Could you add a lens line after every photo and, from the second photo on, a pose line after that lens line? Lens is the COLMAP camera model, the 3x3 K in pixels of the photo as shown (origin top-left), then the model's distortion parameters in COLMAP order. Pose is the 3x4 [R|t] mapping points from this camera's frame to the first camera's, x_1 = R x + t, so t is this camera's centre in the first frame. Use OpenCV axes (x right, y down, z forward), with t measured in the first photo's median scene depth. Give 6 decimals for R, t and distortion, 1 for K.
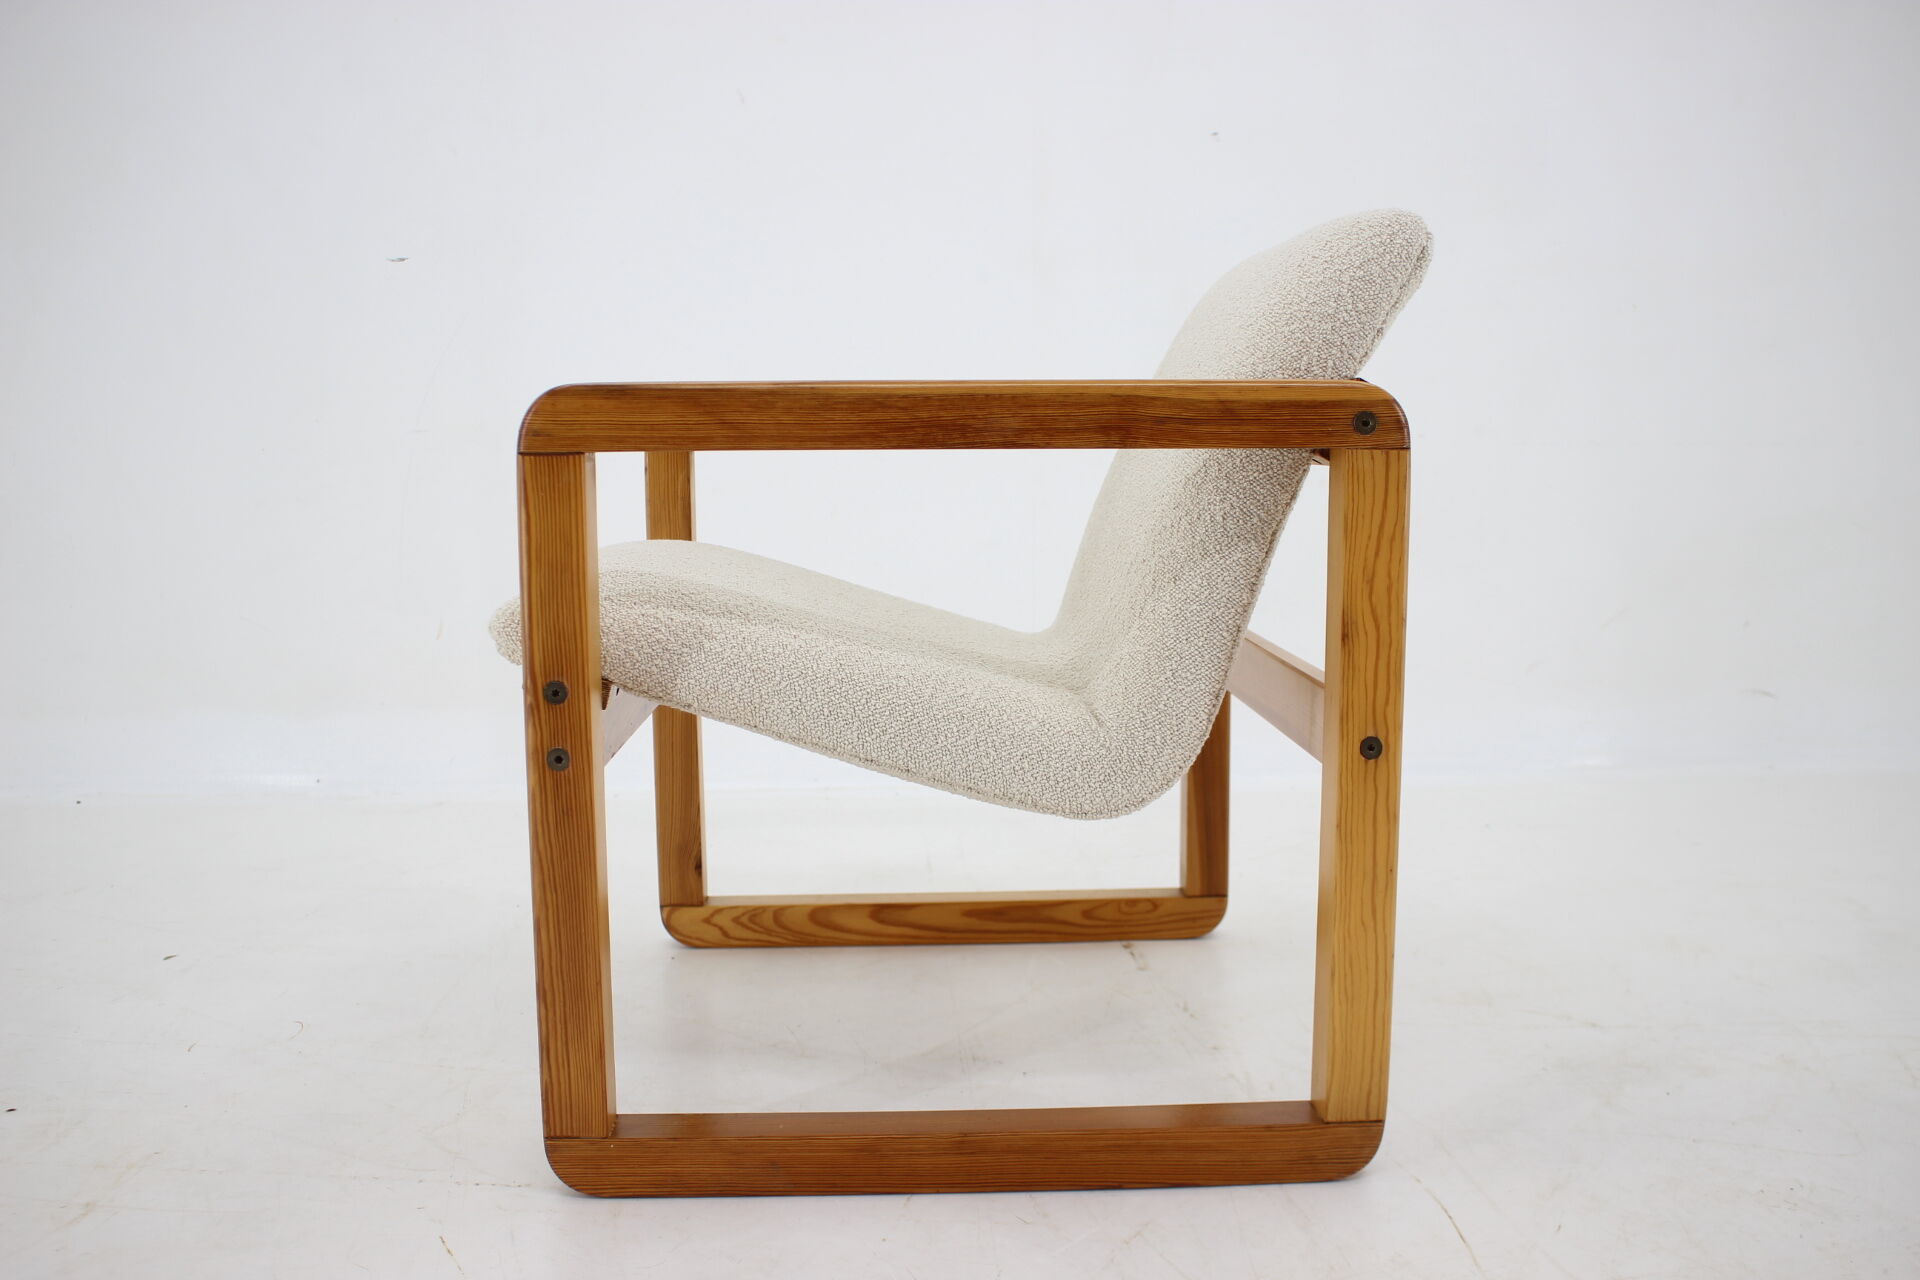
lens RADIAL K [[1786.3, 0, 962.7], [0, 1786.3, 634.2], [0, 0, 1]] dist [-0.111808, 0.000000]
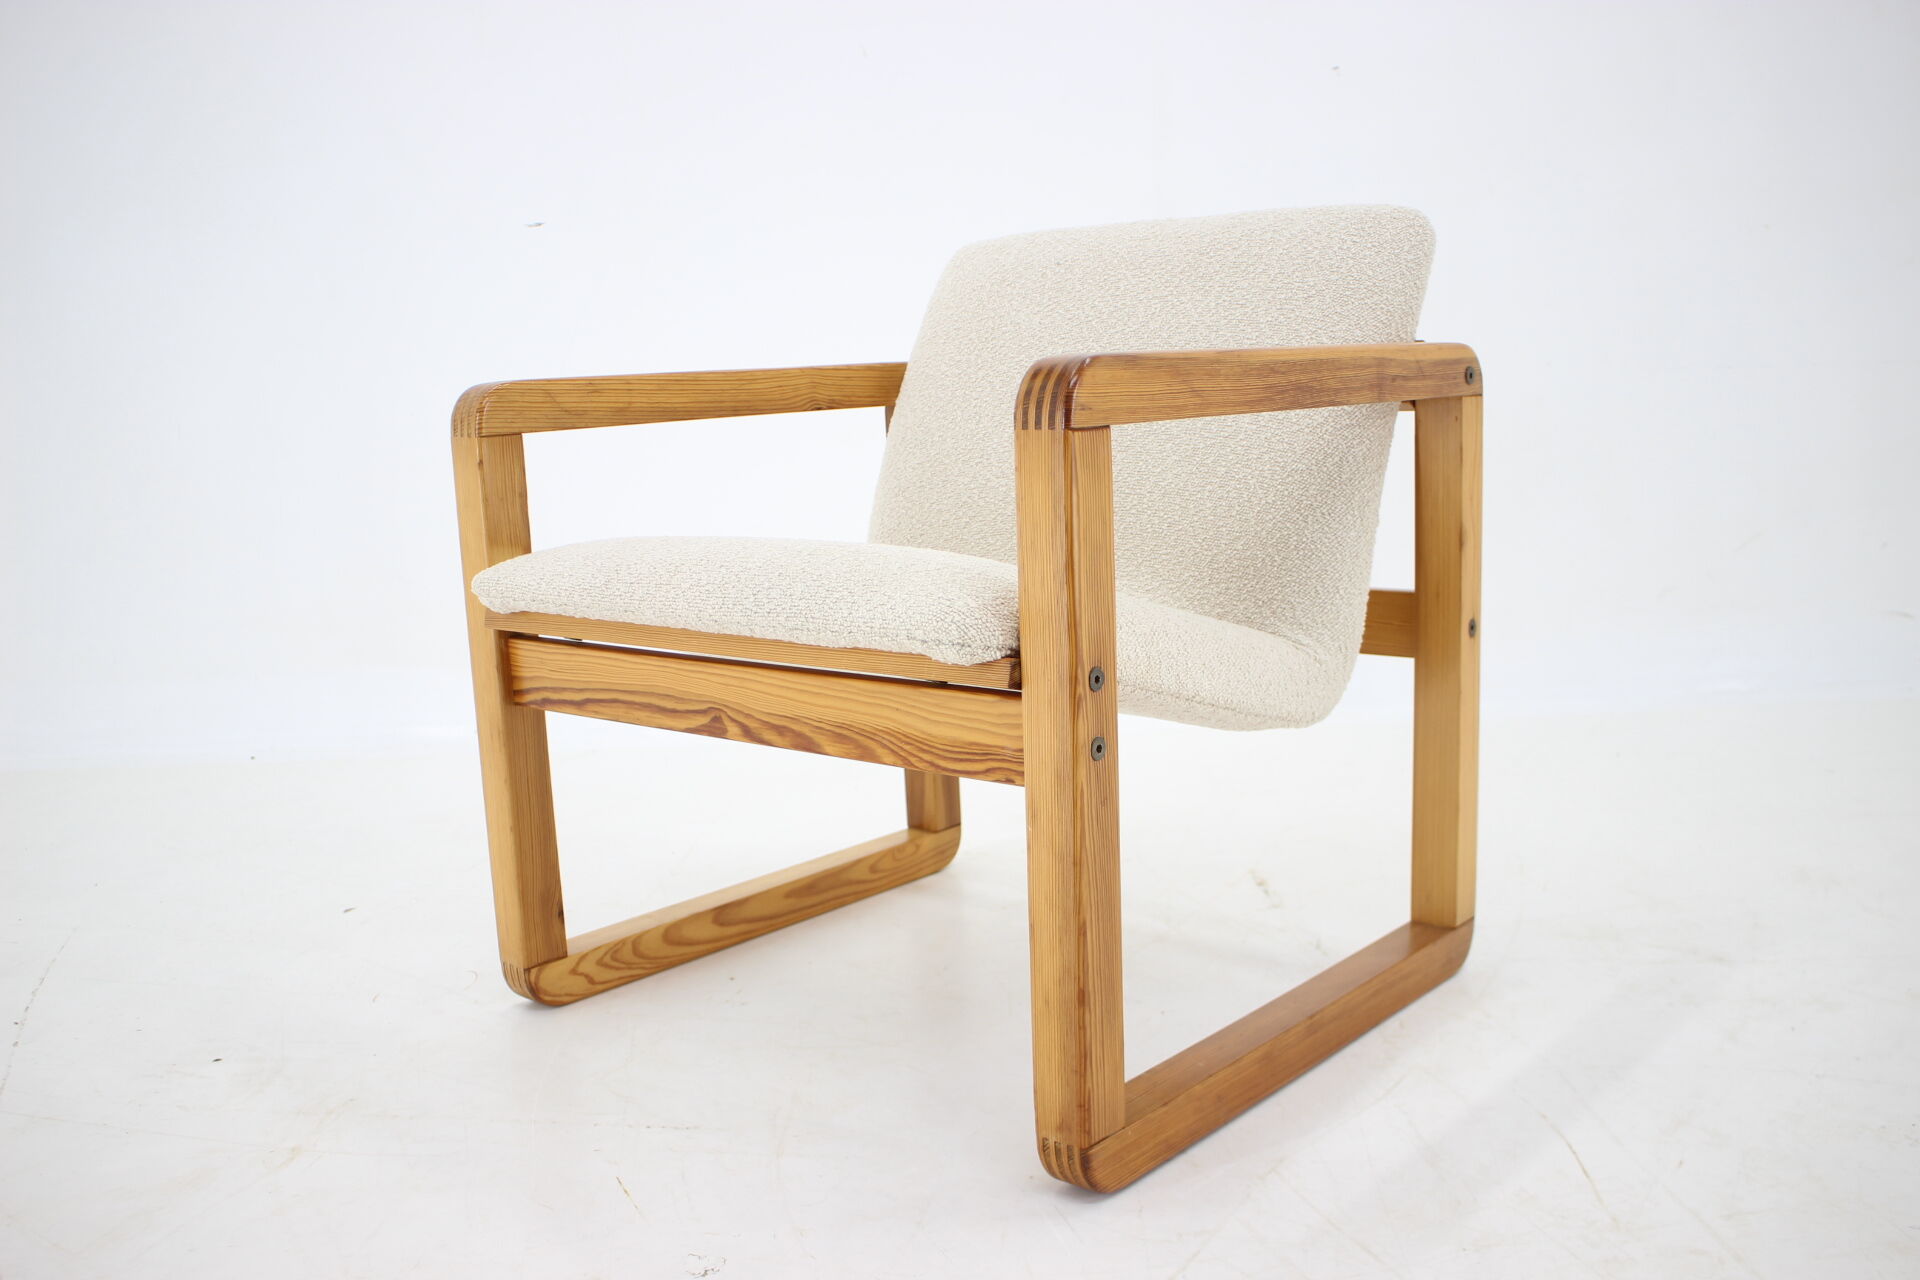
lens RADIAL K [[1786.3, 0, 957.8], [0, 1786.3, 635.7], [0, 0, 1]] dist [-0.111808, 0.000000]
pose [[0.683234, -0.132119, 0.718148, -0.965899], [0.117964, 0.990547, 0.070003, -0.065889], [-0.720608, 0.036887, 0.692361, 0.389093]]
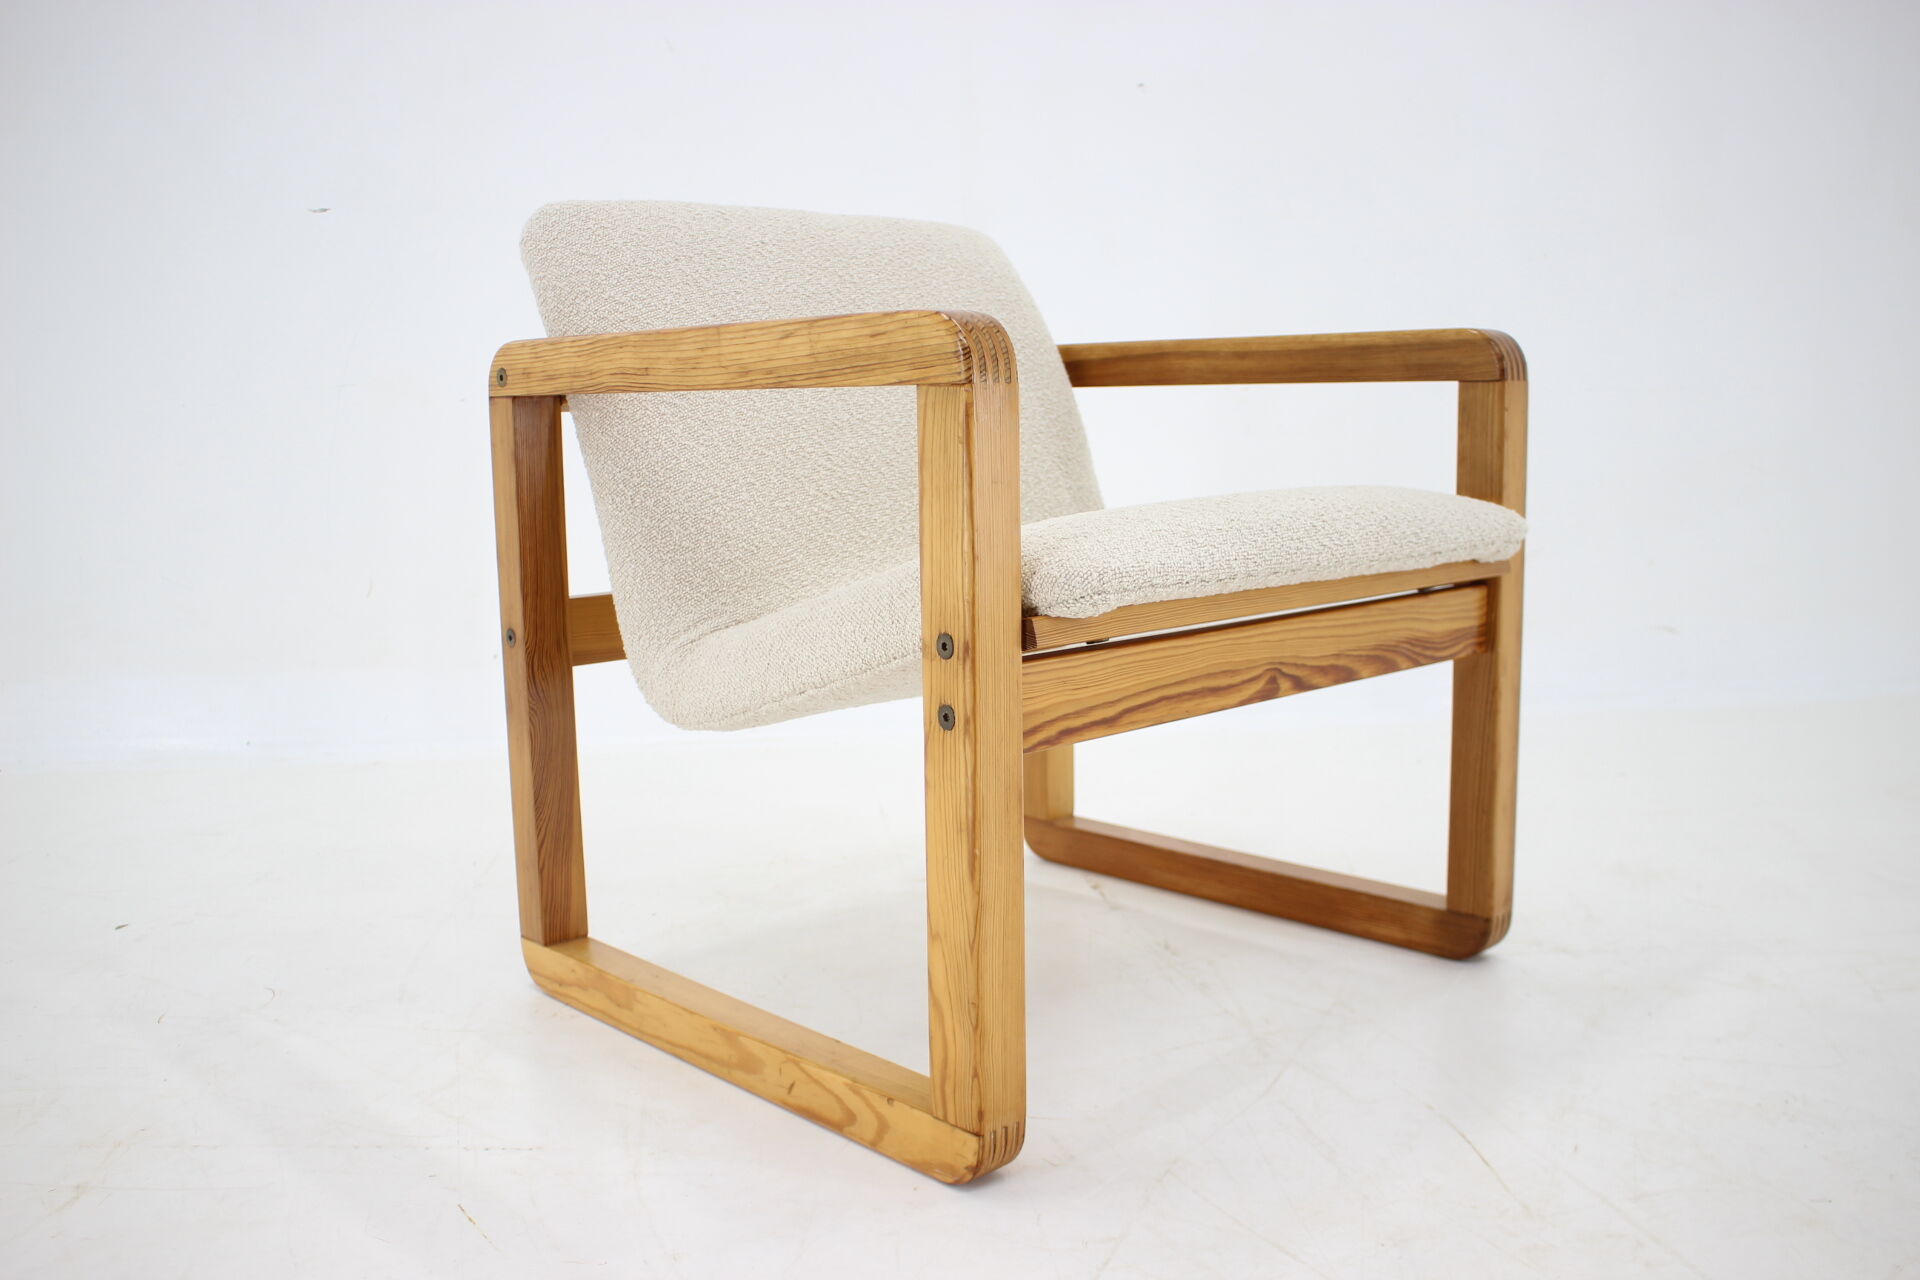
lens RADIAL K [[1722.4, 0, 970.3], [0, 1722.4, 635.3], [0, 0, 1]] dist [-0.108226, -0.002927]
pose [[-0.662156, -0.083896, 0.744655, -0.918993], [0.104708, 0.973606, 0.202798, -0.220218], [-0.742015, 0.212255, -0.635894, 2.191107]]
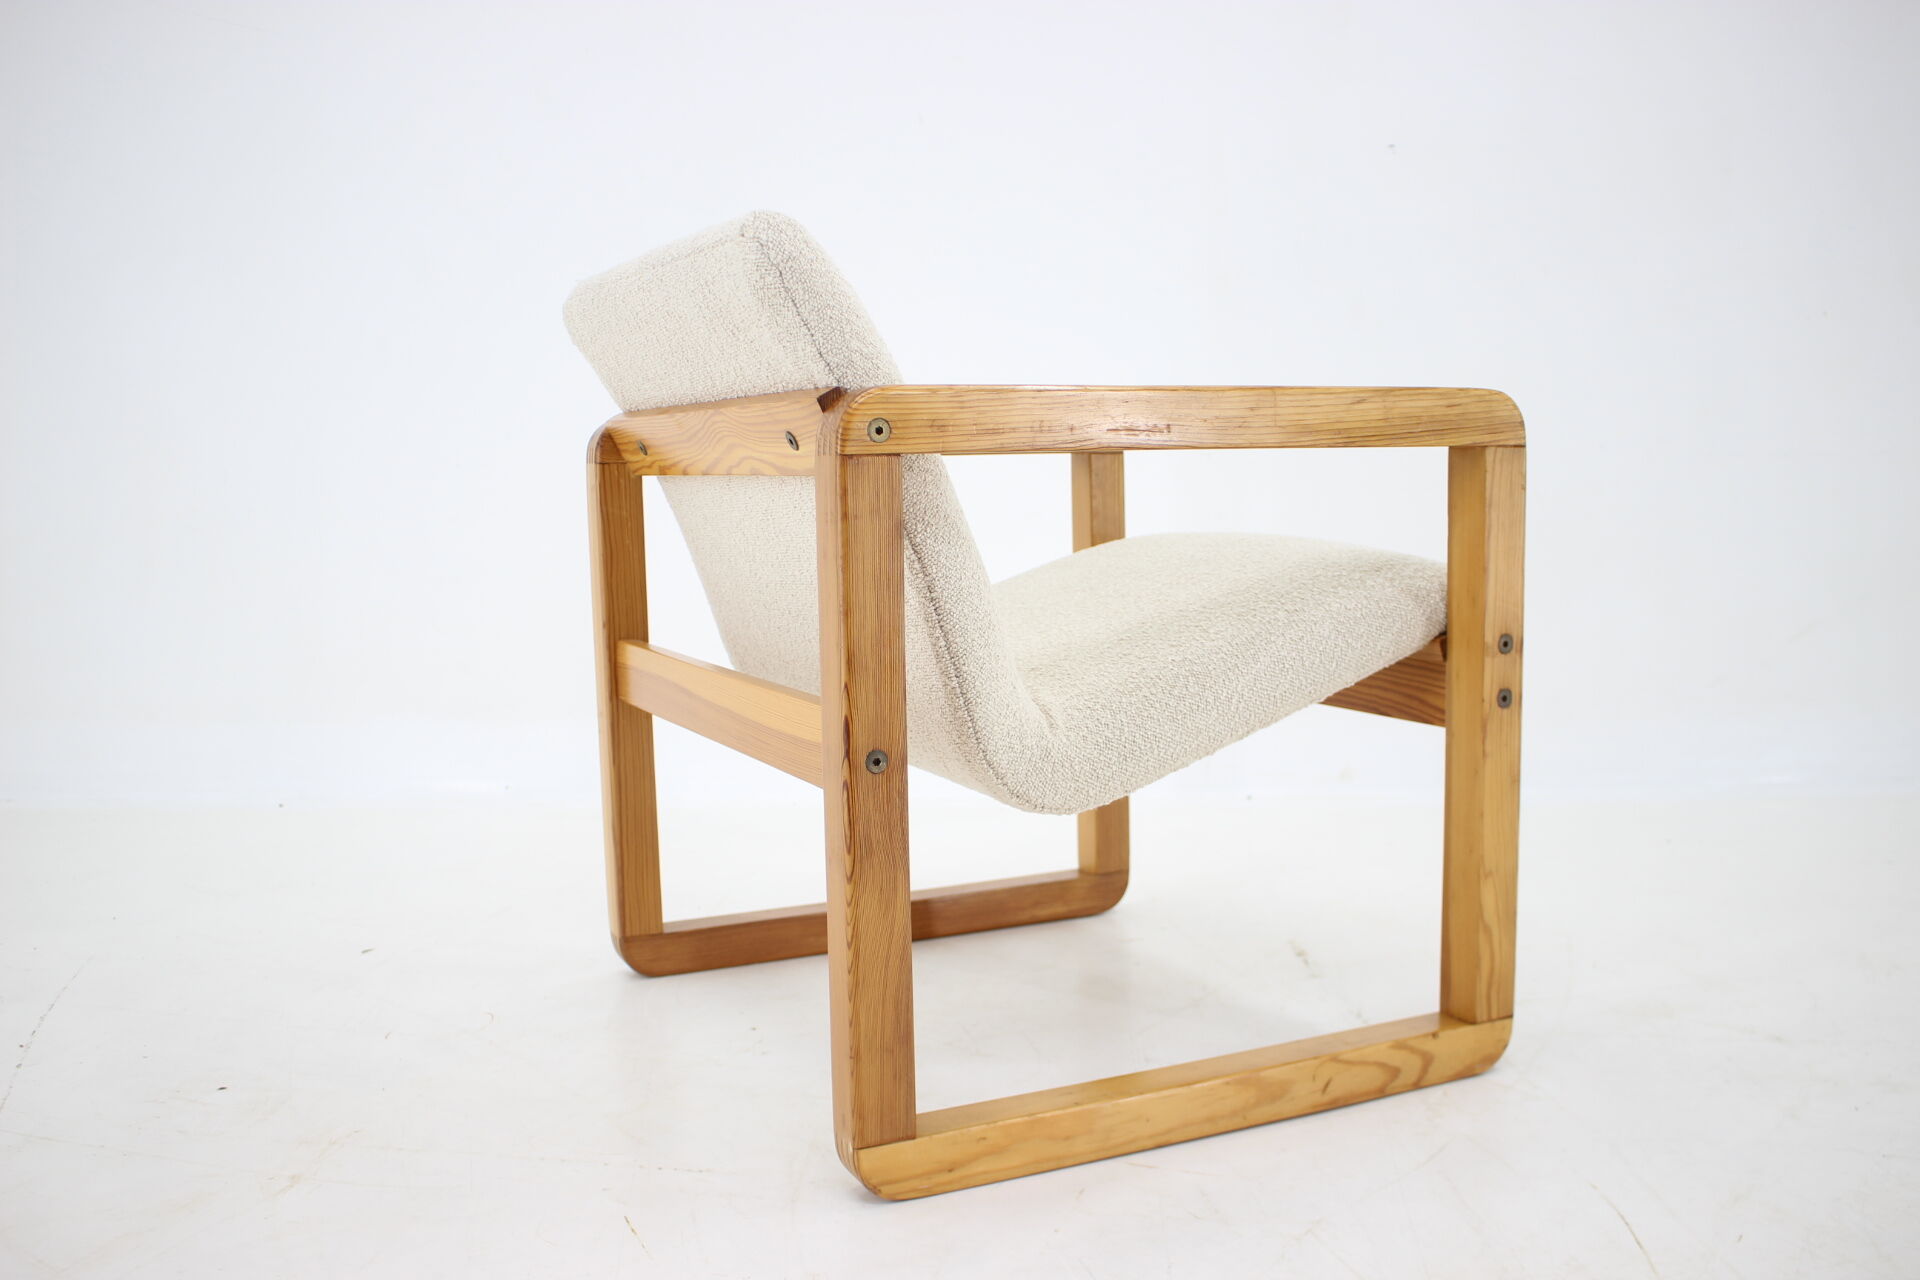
lens RADIAL K [[1786.3, 0, 959.2], [0, 1786.3, 631.1], [0, 0, 1]] dist [-0.111808, 0.000000]
pose [[-0.915077, 0.064059, -0.398158, 0.581240], [-0.018396, 0.979645, 0.199893, -0.277950], [0.402859, 0.190242, -0.895272, 2.563212]]
